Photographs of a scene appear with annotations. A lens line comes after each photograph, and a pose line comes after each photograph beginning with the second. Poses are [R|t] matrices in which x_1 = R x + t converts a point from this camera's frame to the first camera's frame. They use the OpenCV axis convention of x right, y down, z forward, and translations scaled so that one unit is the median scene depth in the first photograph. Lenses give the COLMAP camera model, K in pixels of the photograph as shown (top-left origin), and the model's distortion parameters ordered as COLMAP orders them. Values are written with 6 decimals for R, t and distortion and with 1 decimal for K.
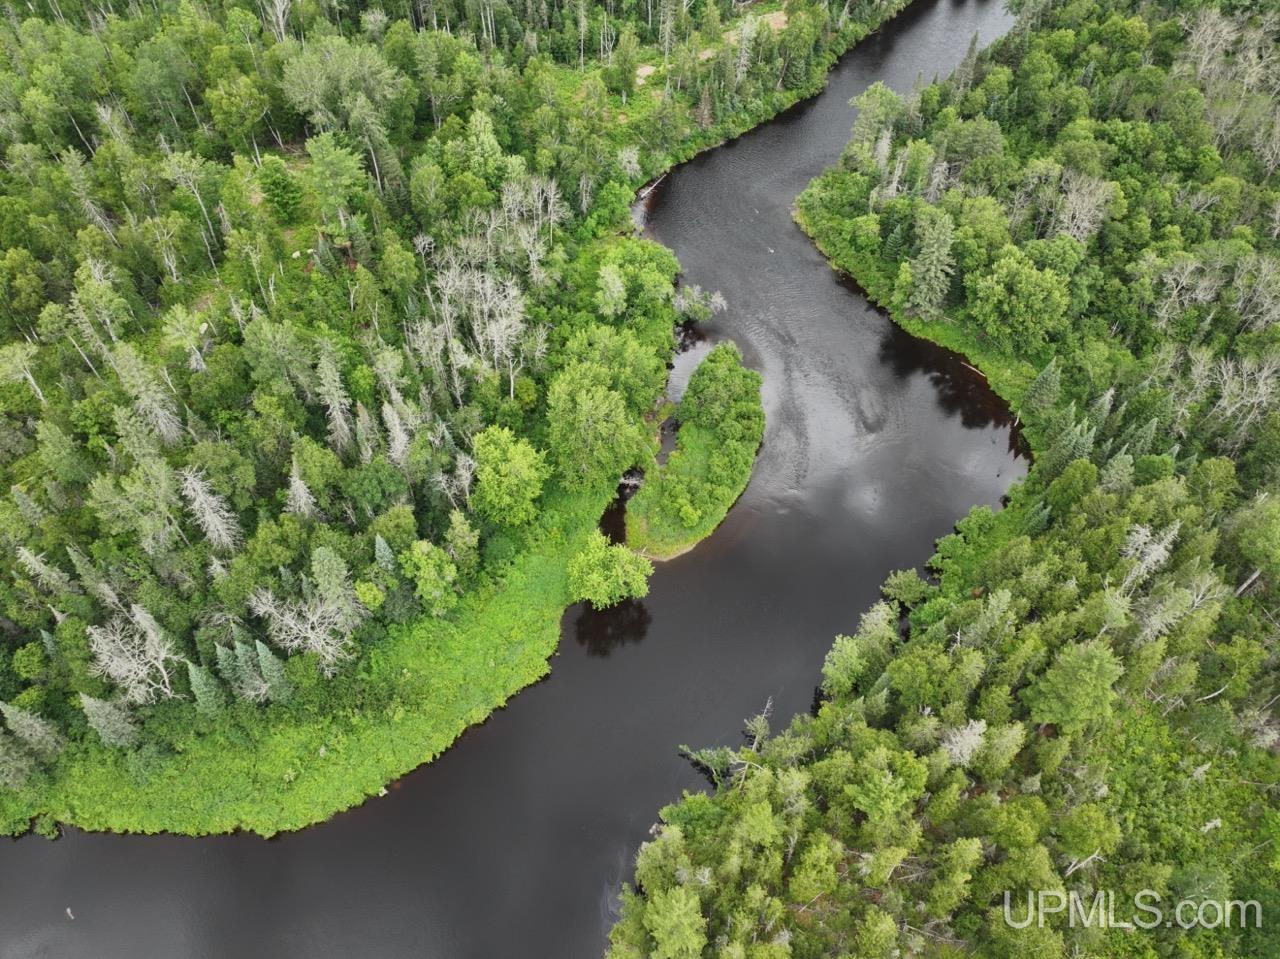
lens RADIAL K [[893.0, 0, 643.9], [0, 893.0, 485.2], [0, 0, 1]] dist [-0.007398, 0.023433]
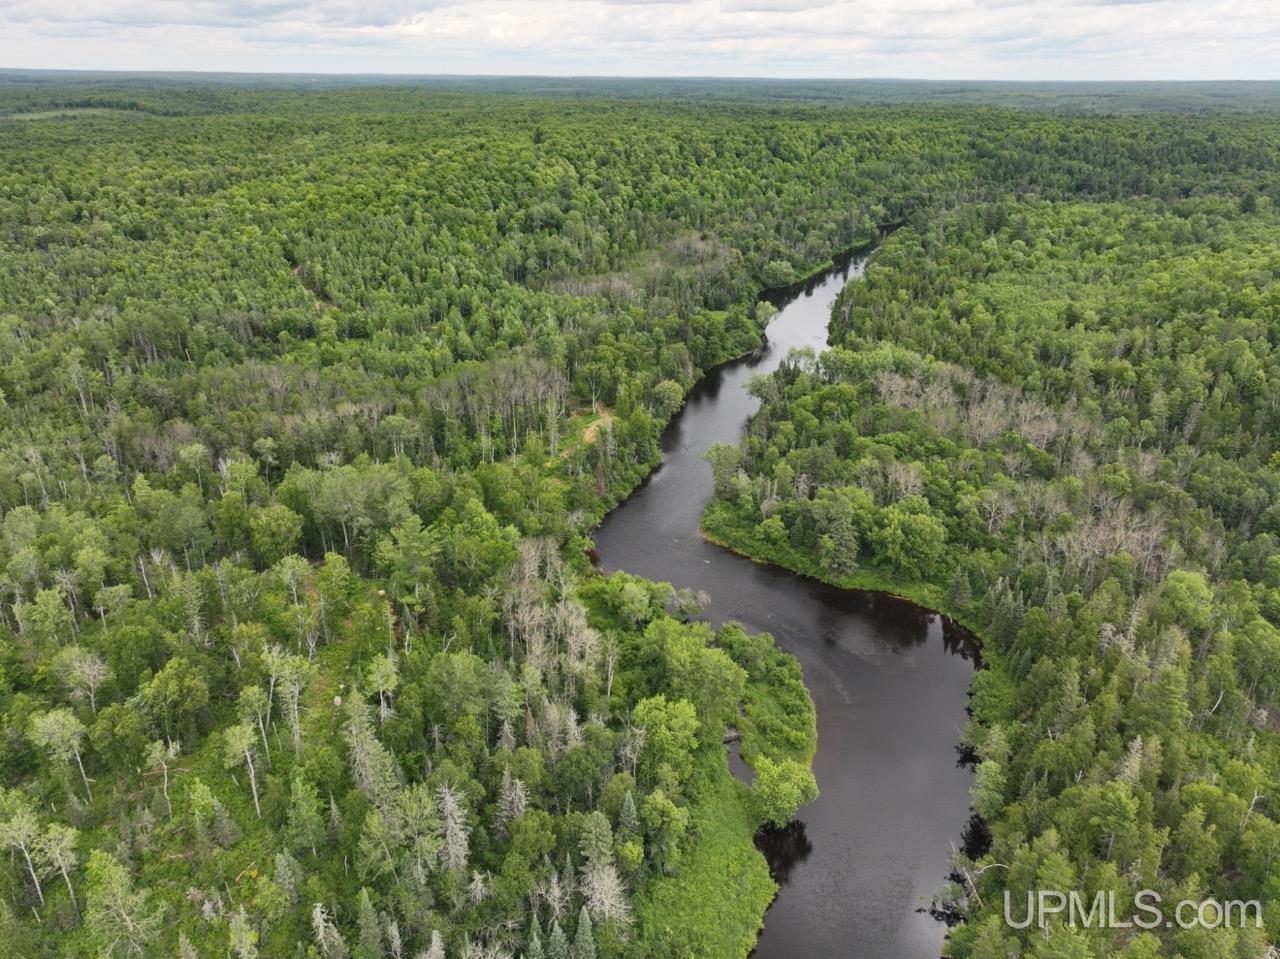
lens RADIAL K [[899.4, 0, 643.6], [0, 899.4, 468.6], [0, 0, 1]] dist [-0.007691, 0.028667]
pose [[0.906867, -0.164019, 0.388187, -0.452056], [0.327525, 0.853957, -0.404333, 0.120231], [-0.265177, 0.493817, 0.828146, -0.101232]]
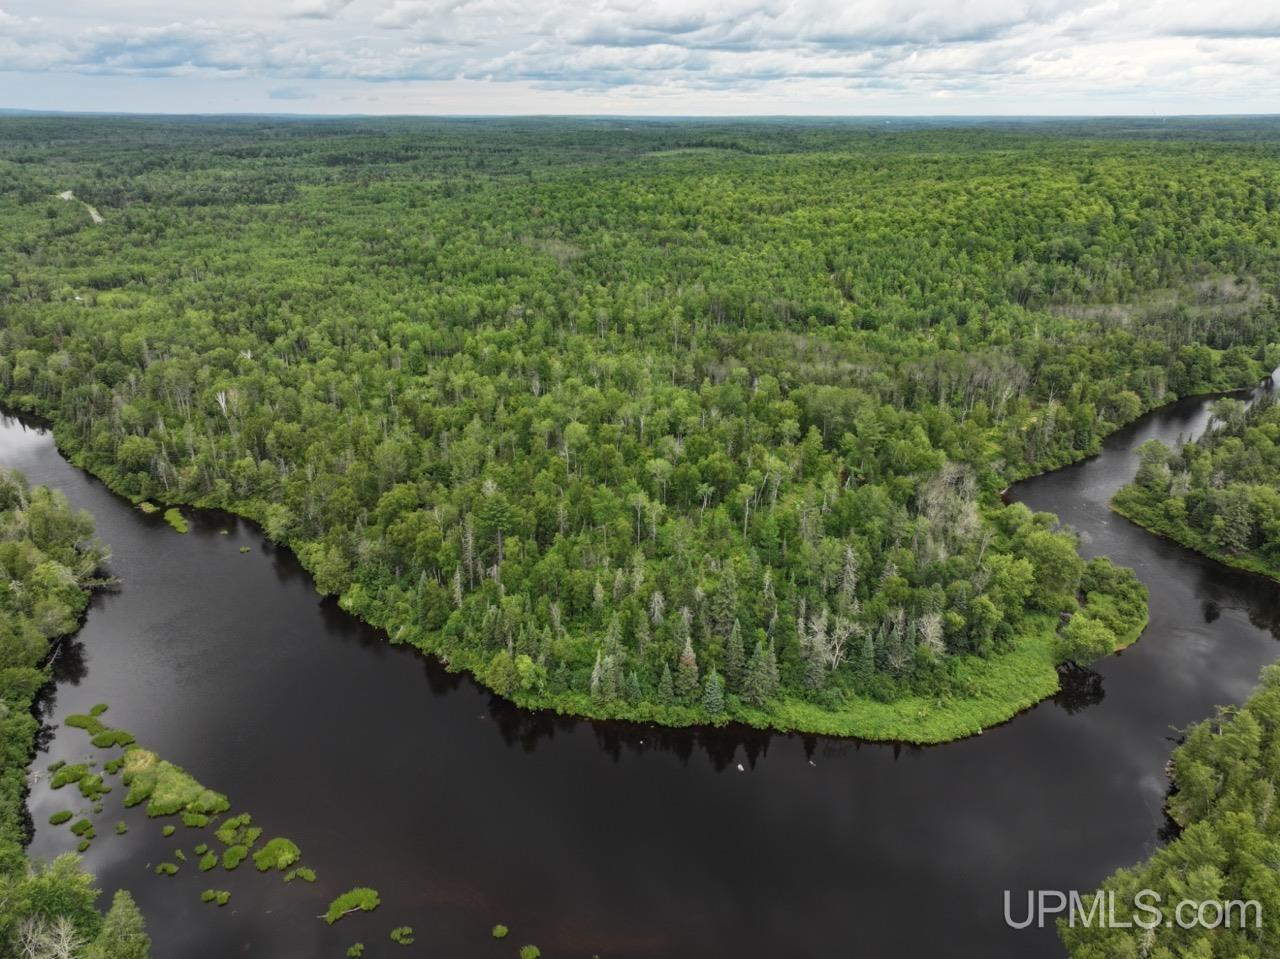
lens RADIAL K [[899.4, 0, 643.6], [0, 899.4, 468.6], [0, 0, 1]] dist [-0.007691, 0.028667]
pose [[0.990449, 0.049999, -0.128497, -0.482474], [-0.108097, 0.860108, -0.498528, 0.551968], [0.085595, 0.507656, 0.857297, -0.455452]]
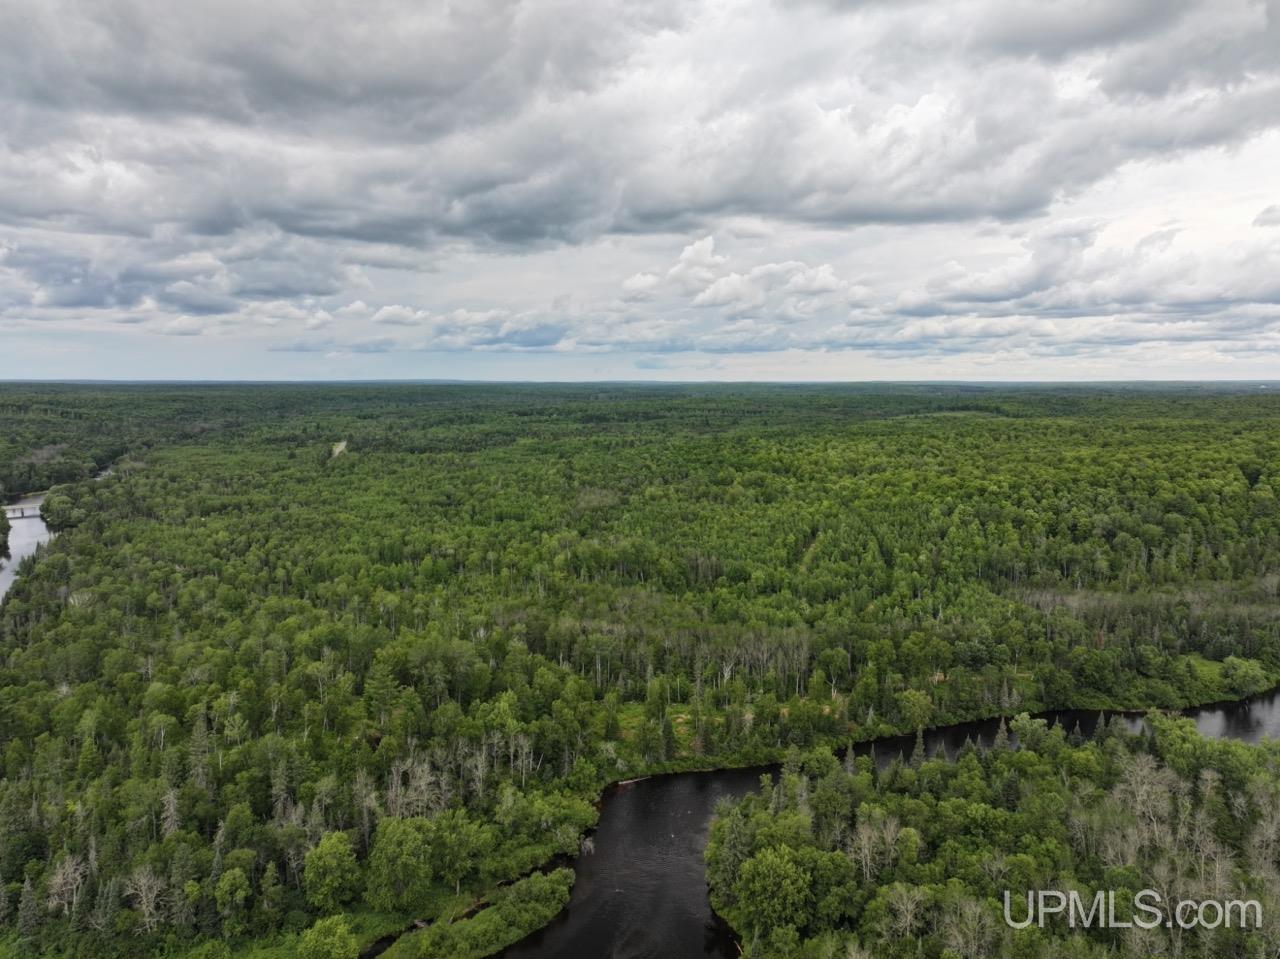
lens RADIAL K [[899.4, 0, 643.6], [0, 899.4, 468.6], [0, 0, 1]] dist [-0.007691, 0.028667]
pose [[0.876396, 0.044521, -0.479529, 0.763832], [-0.377191, 0.682539, -0.625993, 0.211897], [0.299427, 0.729492, 0.614967, -0.177445]]
